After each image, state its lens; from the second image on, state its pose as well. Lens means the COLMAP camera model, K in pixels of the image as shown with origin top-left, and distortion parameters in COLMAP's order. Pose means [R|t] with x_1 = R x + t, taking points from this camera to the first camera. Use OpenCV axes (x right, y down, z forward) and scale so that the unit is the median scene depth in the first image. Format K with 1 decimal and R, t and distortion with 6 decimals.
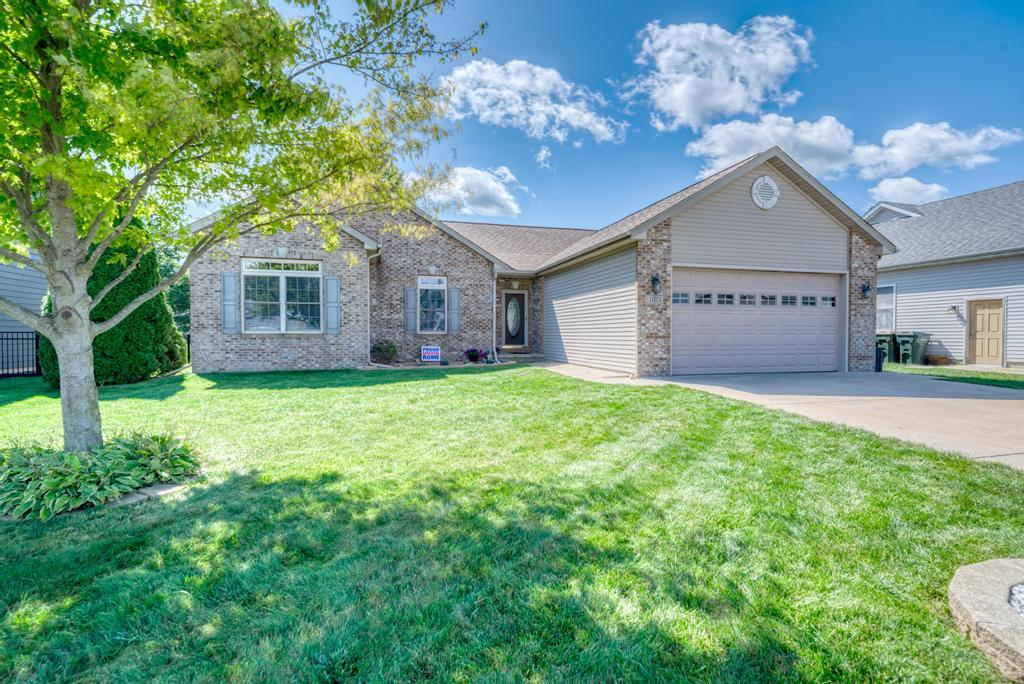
lens RADIAL K [[474.3, 0, 513.2], [0, 474.3, 342.4], [0, 0, 1]] dist [0.003067, -0.000097]
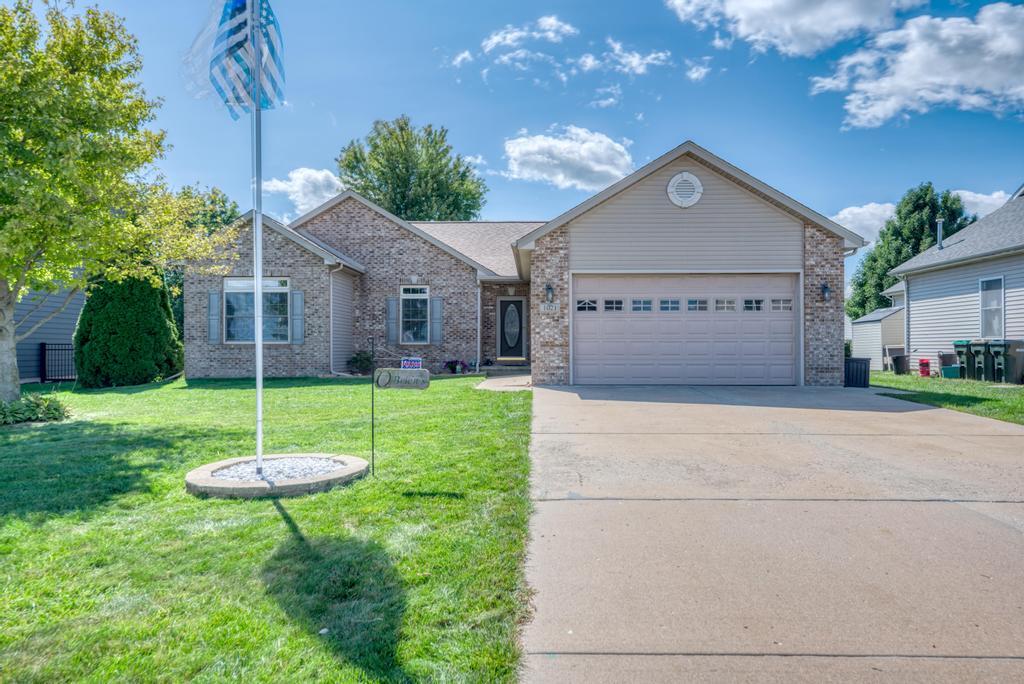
lens RADIAL K [[642.1, 0, 513.1], [0, 642.1, 342.8], [0, 0, 1]] dist [0.008258, 0.002322]
pose [[0.957967, -0.004275, -0.286848, 0.508353], [-0.003197, 0.999668, -0.025573, 0.014664], [0.286862, 0.025415, 0.957635, -0.258859]]
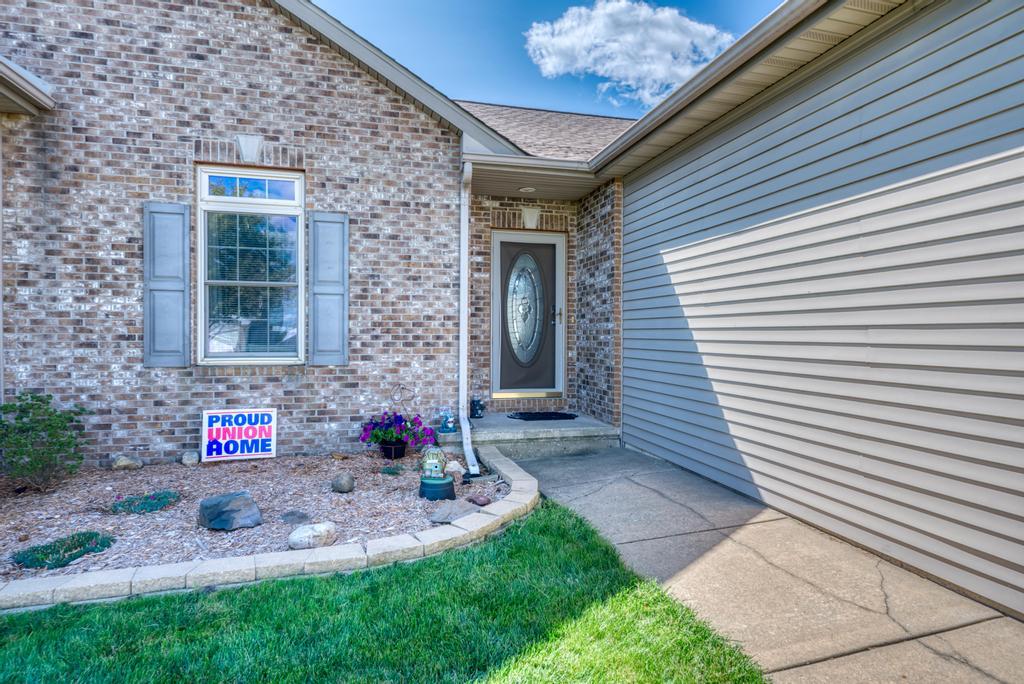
lens RADIAL K [[544.3, 0, 514.7], [0, 544.3, 342.4], [0, 0, 1]] dist [0.000375, -0.001233]
pose [[0.999944, 0.003861, -0.009827, -0.003340], [-0.003862, 0.999993, -0.000064, -0.040988], [0.009827, 0.000102, 0.999952, 0.836797]]
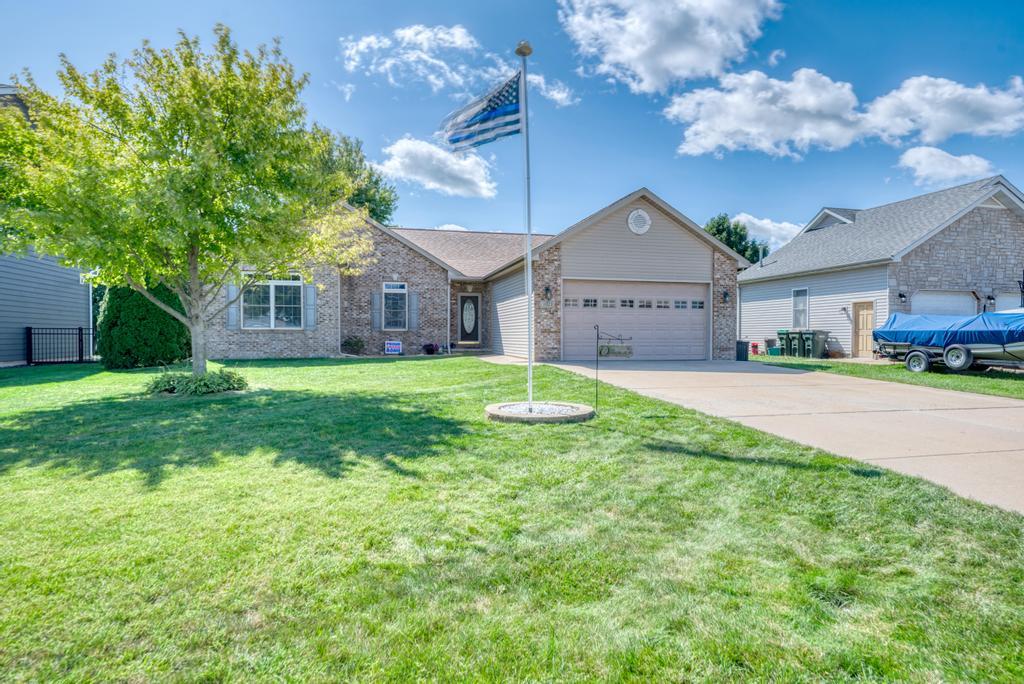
lens RADIAL K [[564.4, 0, 510.8], [0, 564.4, 343.8], [0, 0, 1]] dist [0.012362, 0.000450]
pose [[0.999594, 0.002125, -0.028406, 0.199429], [-0.002198, 0.999994, -0.002513, 0.021915], [0.028401, 0.002575, 0.999593, -0.501038]]
